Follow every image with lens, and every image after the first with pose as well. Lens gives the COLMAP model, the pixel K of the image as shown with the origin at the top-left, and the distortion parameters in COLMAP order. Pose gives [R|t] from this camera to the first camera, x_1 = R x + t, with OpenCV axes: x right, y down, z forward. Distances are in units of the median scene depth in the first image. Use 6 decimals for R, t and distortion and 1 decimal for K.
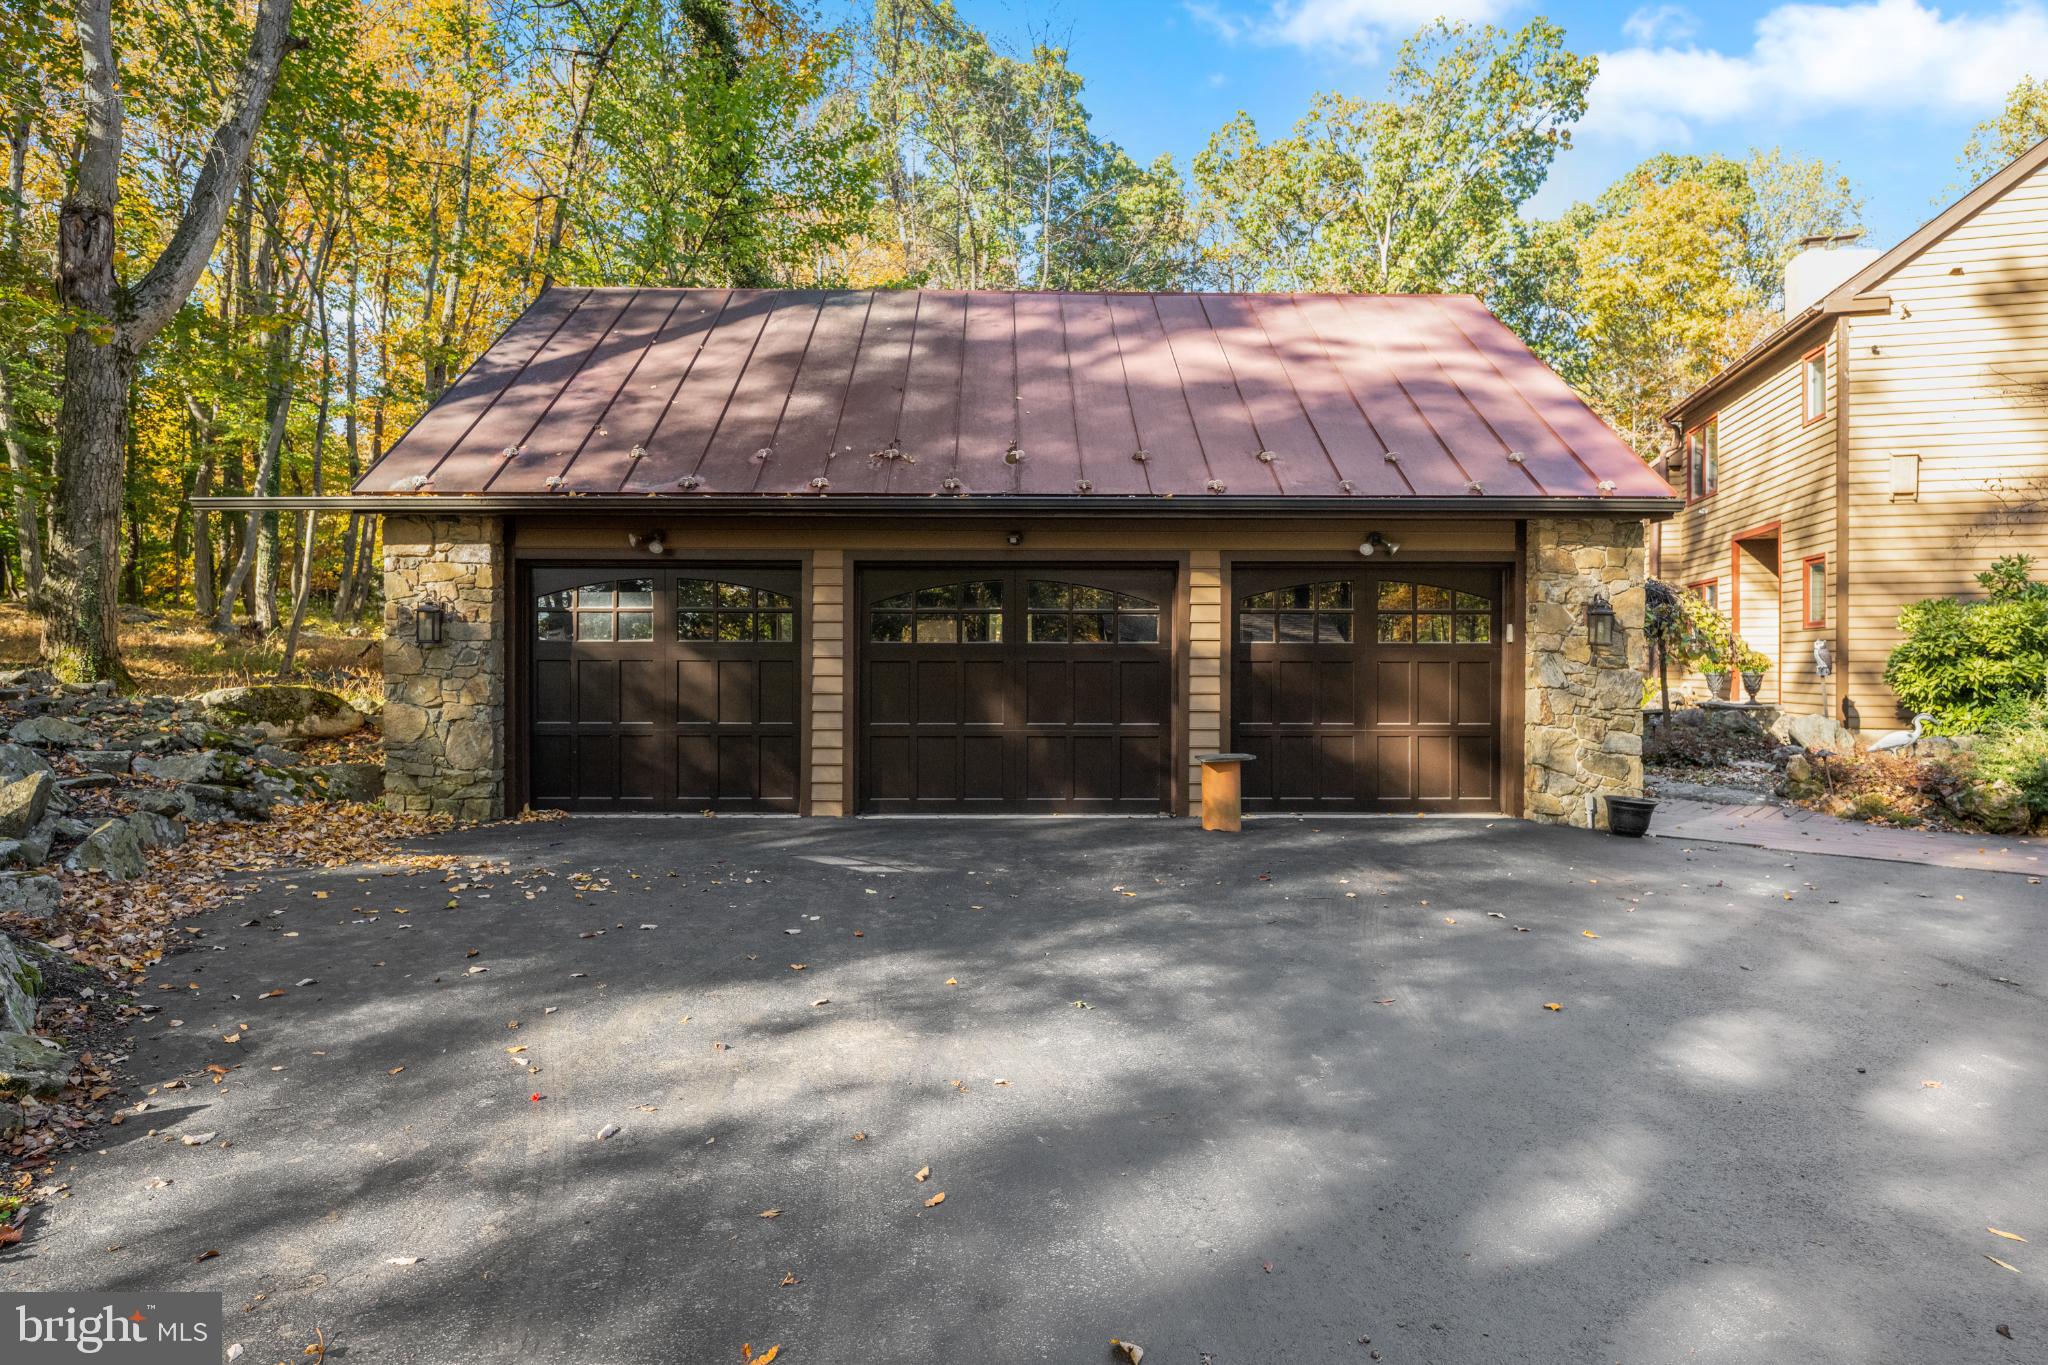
lens RADIAL K [[1106.3, 0, 1026.4], [0, 1106.3, 662.1], [0, 0, 1]] dist [0.000174, 0.000324]
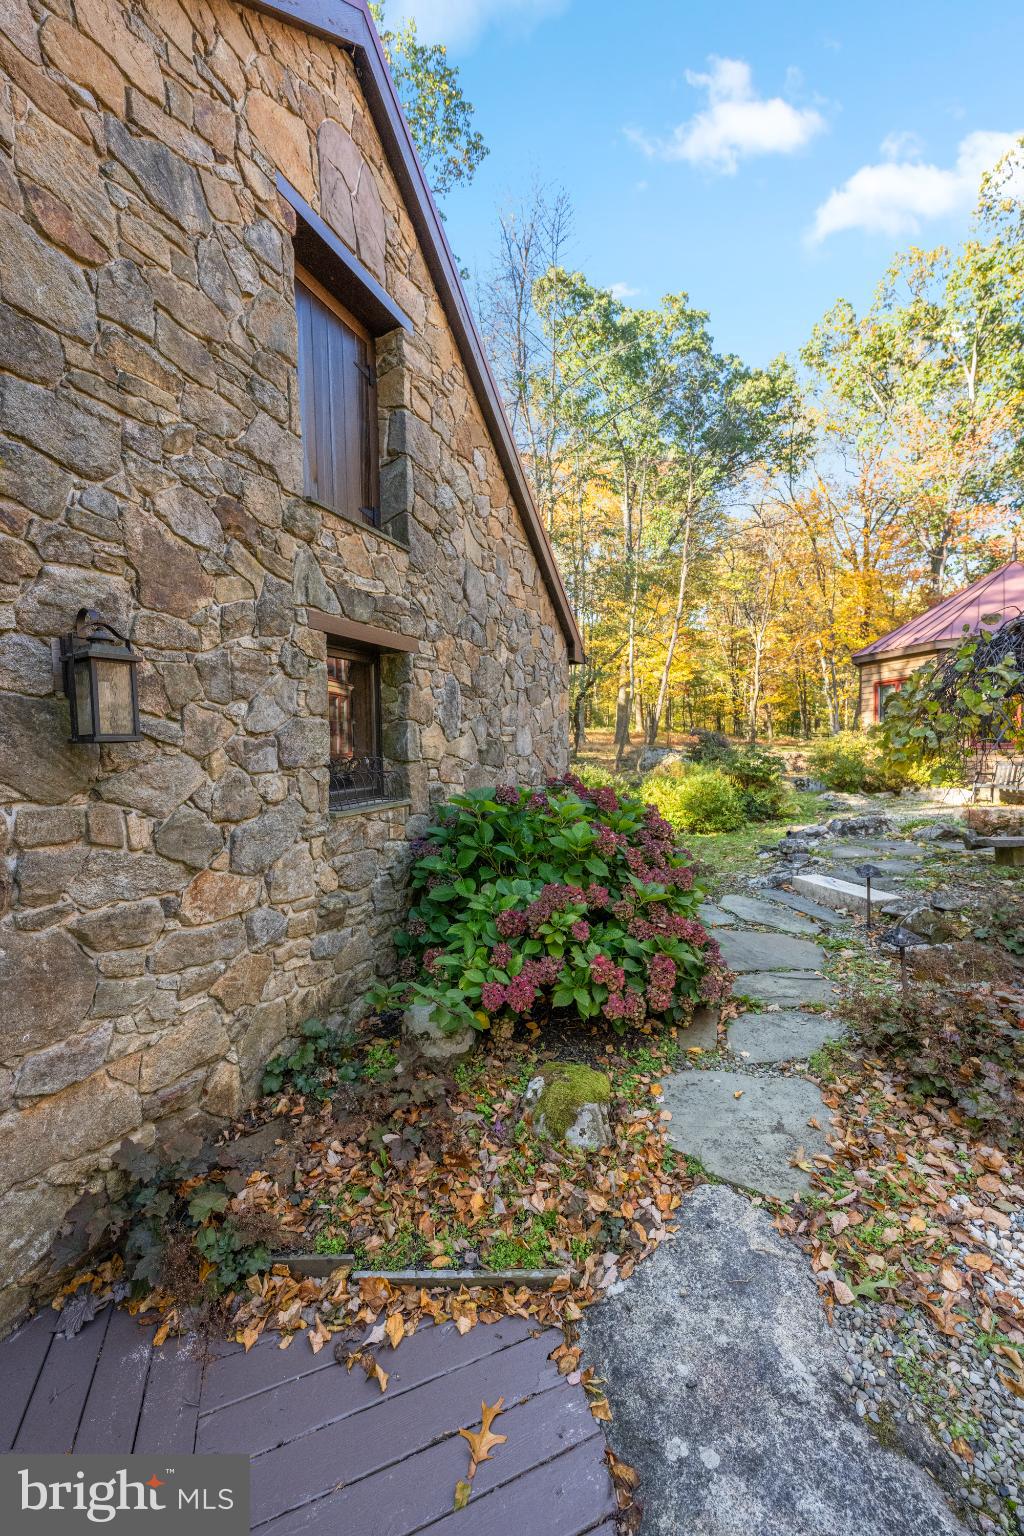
lens RADIAL K [[604.3, 0, 512.0], [0, 604.3, 768.0], [0, 0, 1]] dist [-0.001161, -0.000076]
pose [[0.909496, -0.006800, -0.415657, 0.443245], [0.028149, 0.998579, 0.045257, -0.017983], [0.414758, -0.052862, 0.908395, 0.618636]]
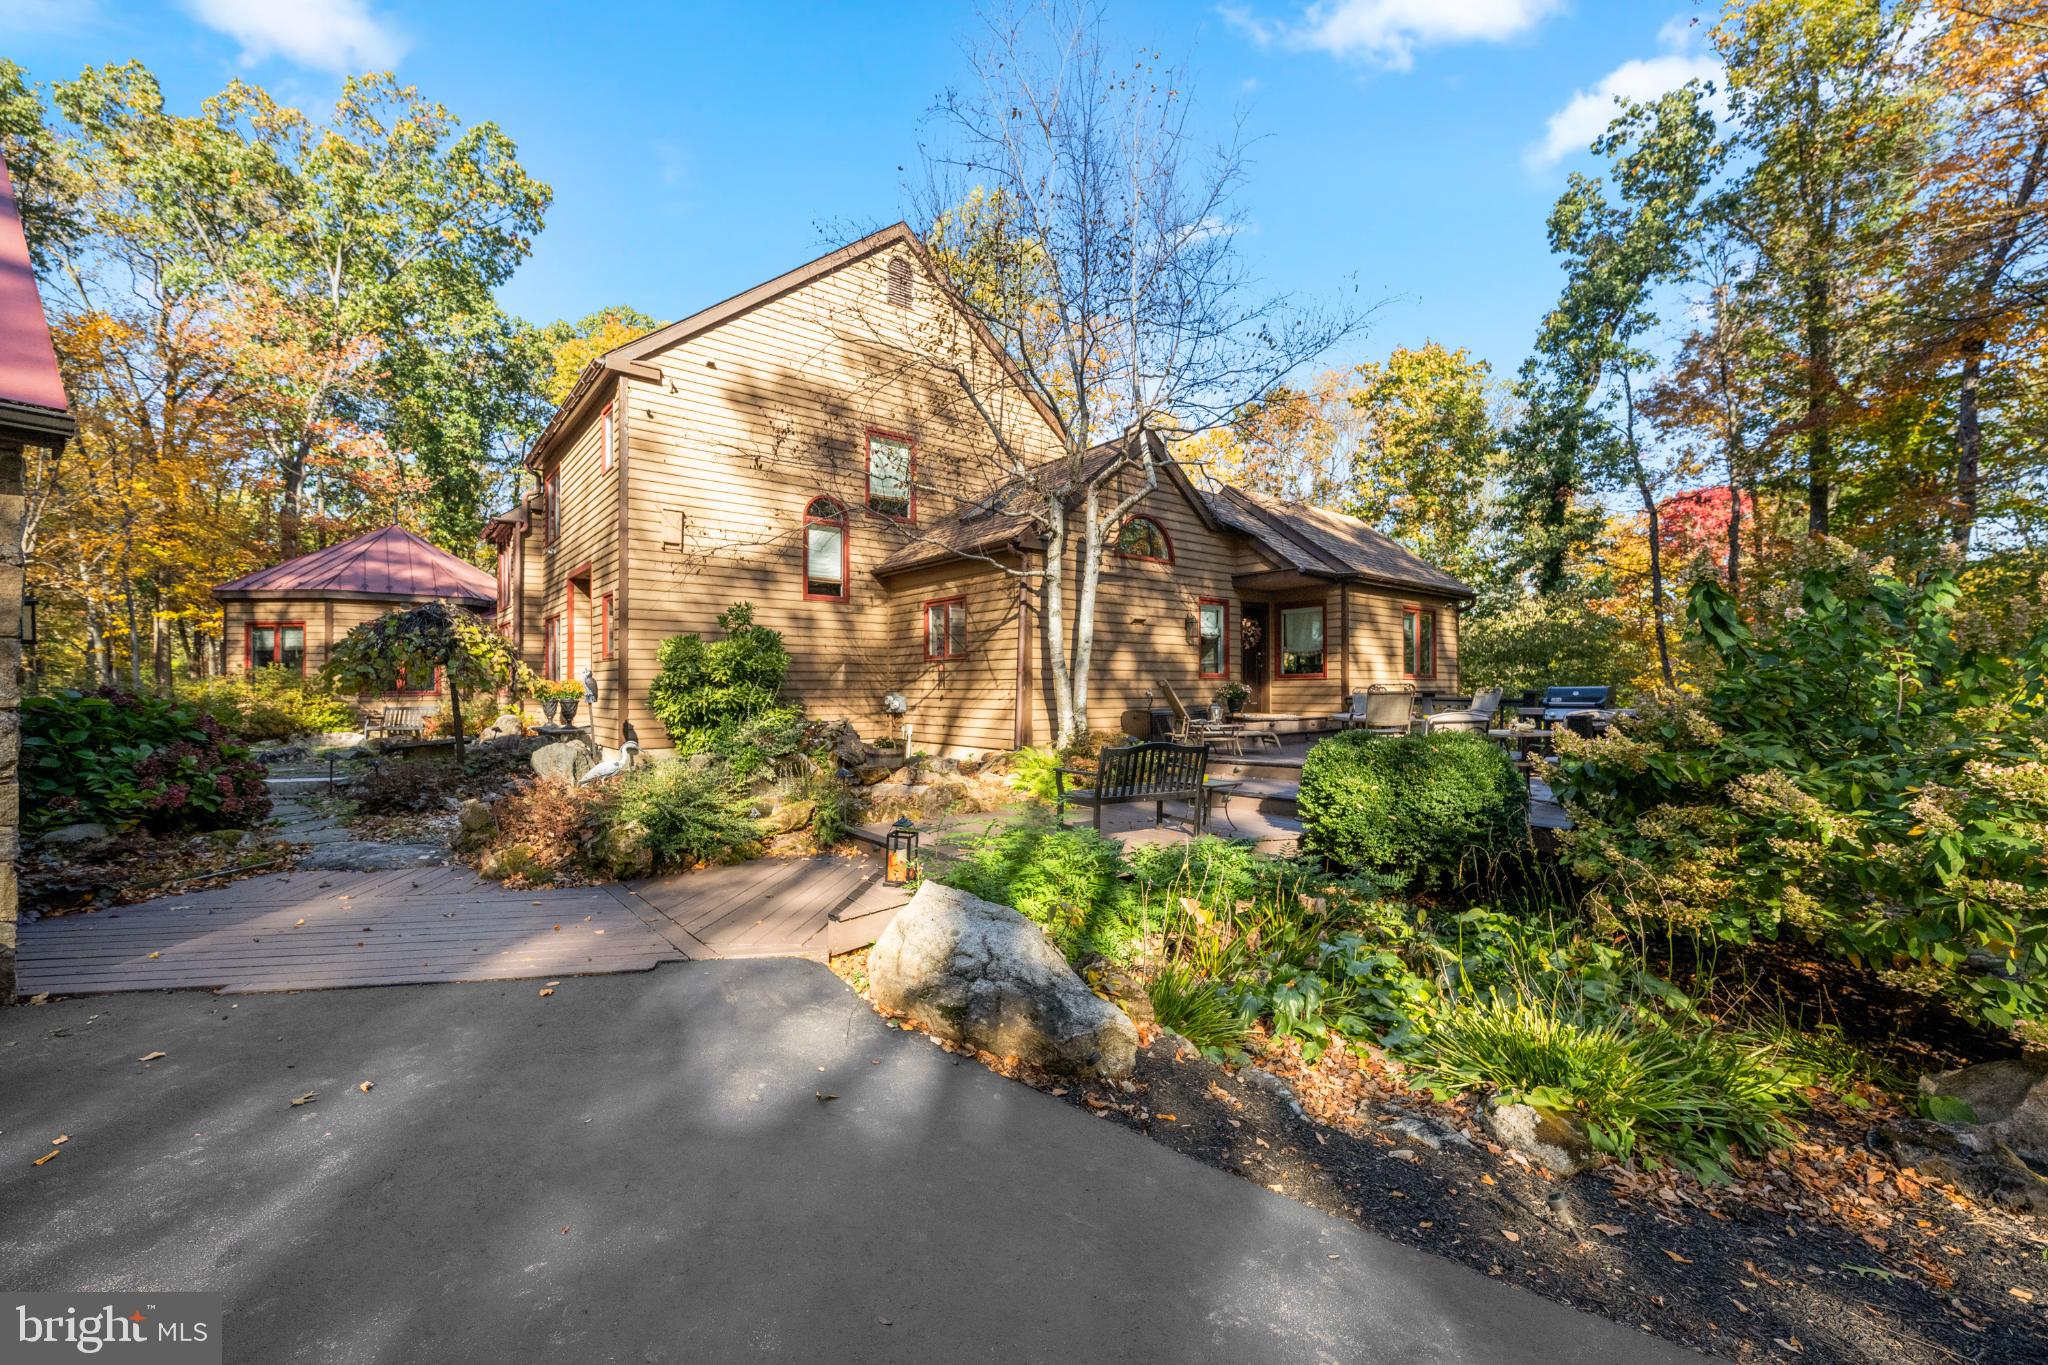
lens RADIAL K [[805.7, 0, 1019.2], [0, 805.7, 685.0], [0, 0, 1]] dist [-0.001161, -0.000076]
pose [[0.589462, 0.000792, 0.807796, 0.299420], [0.001124, 0.999998, -0.001800, -0.002709], [-0.807796, 0.001970, 0.589460, 0.193381]]
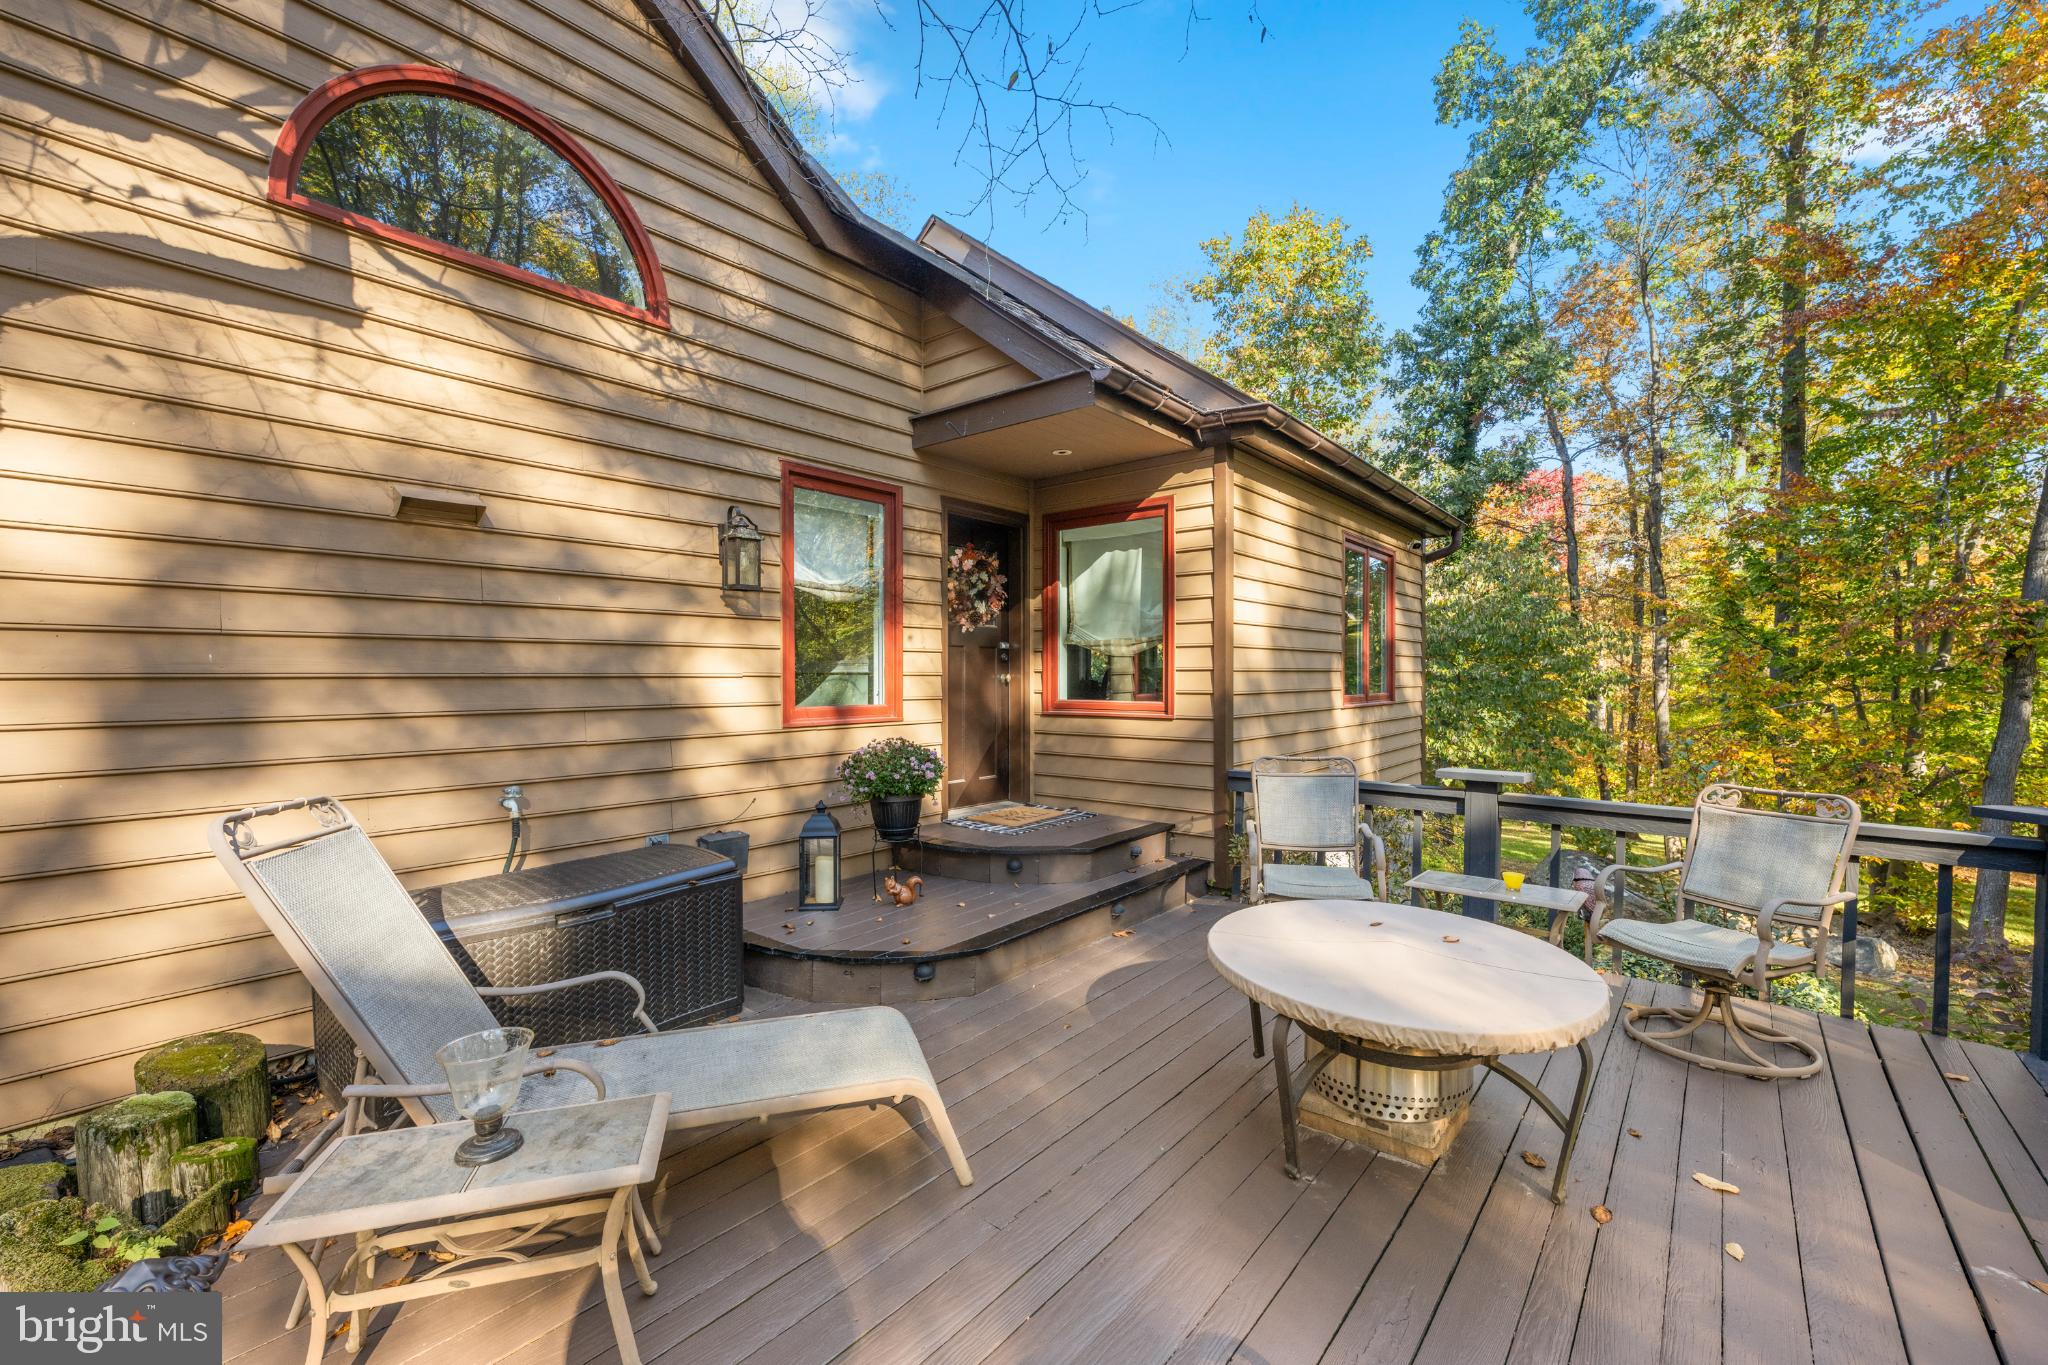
lens RADIAL K [[855.5, 0, 1012.2], [0, 855.5, 684.8], [0, 0, 1]] dist [-0.001006, -0.000272]
pose [[0.421869, -0.013834, 0.906551, 0.896285], [-0.000289, 0.999881, 0.015393, -0.029519], [-0.906657, -0.006756, 0.421815, 0.362256]]
